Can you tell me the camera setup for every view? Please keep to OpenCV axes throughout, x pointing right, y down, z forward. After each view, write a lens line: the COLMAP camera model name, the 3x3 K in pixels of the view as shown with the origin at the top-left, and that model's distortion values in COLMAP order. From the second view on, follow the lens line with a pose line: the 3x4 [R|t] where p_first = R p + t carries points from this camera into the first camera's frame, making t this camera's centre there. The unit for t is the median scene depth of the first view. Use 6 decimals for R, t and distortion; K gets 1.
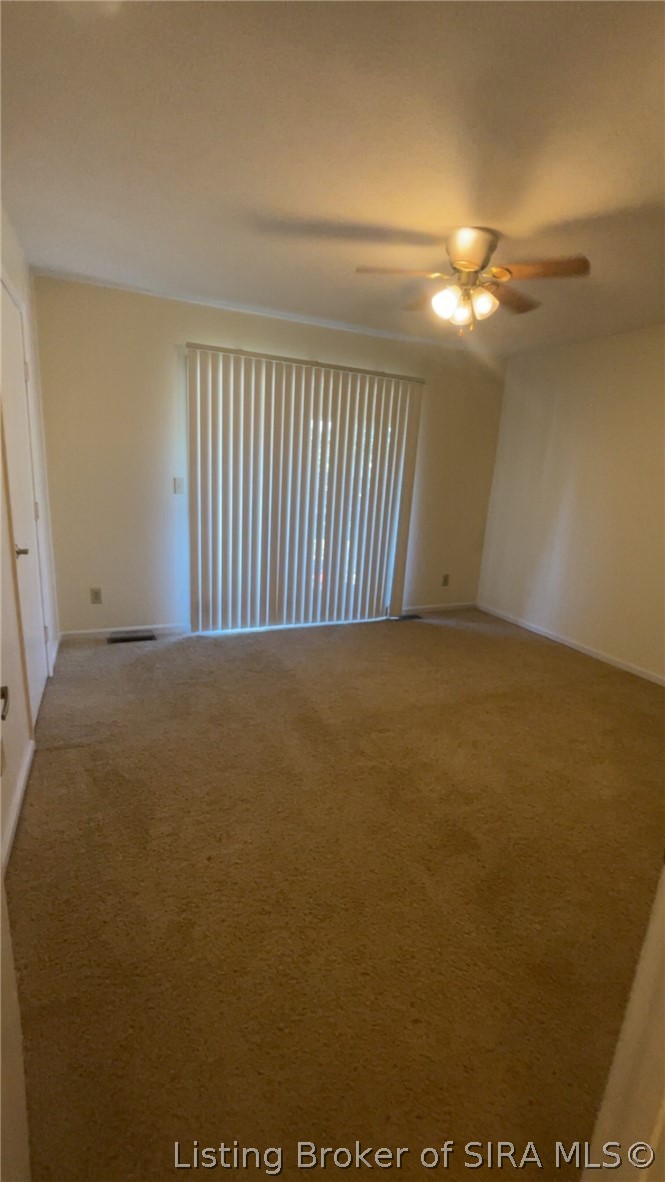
lens RADIAL K [[504.5, 0, 332.5], [0, 504.5, 591.0], [0, 0, 1]] dist [0.001105, 0.000020]
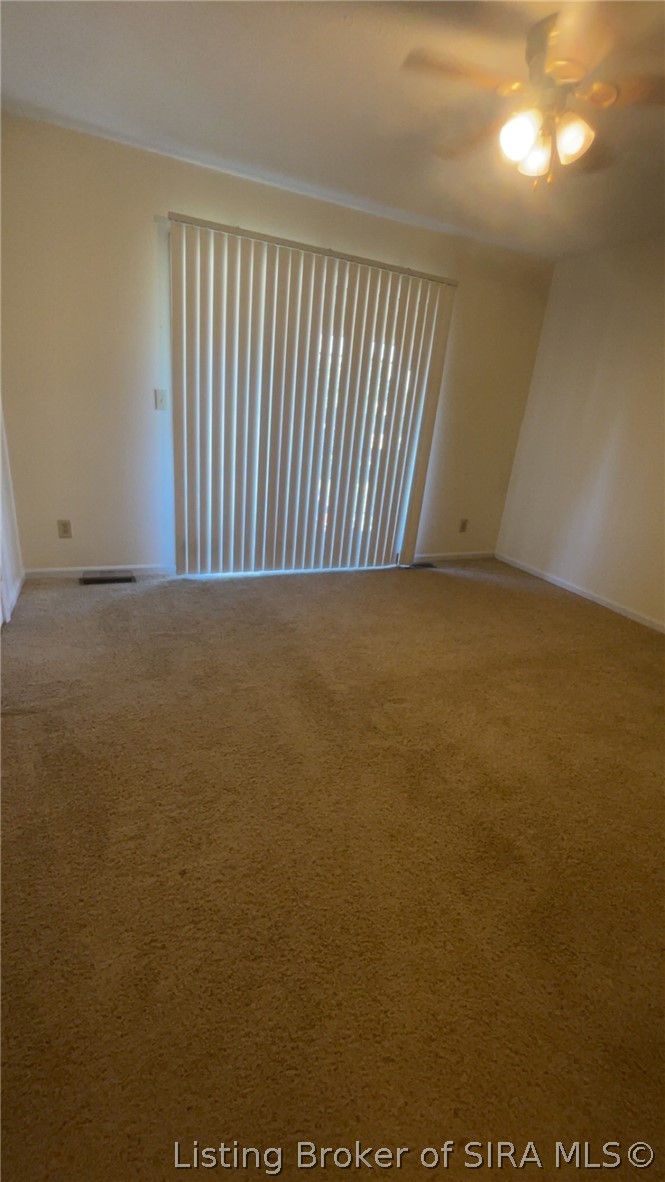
lens RADIAL K [[504.5, 0, 332.5], [0, 504.5, 591.0], [0, 0, 1]] dist [0.001105, 0.000020]
pose [[0.999373, 0.033879, 0.010245, -0.023596], [-0.034814, 0.993101, 0.111978, 0.003119], [-0.006380, -0.112264, 0.993658, 0.173325]]
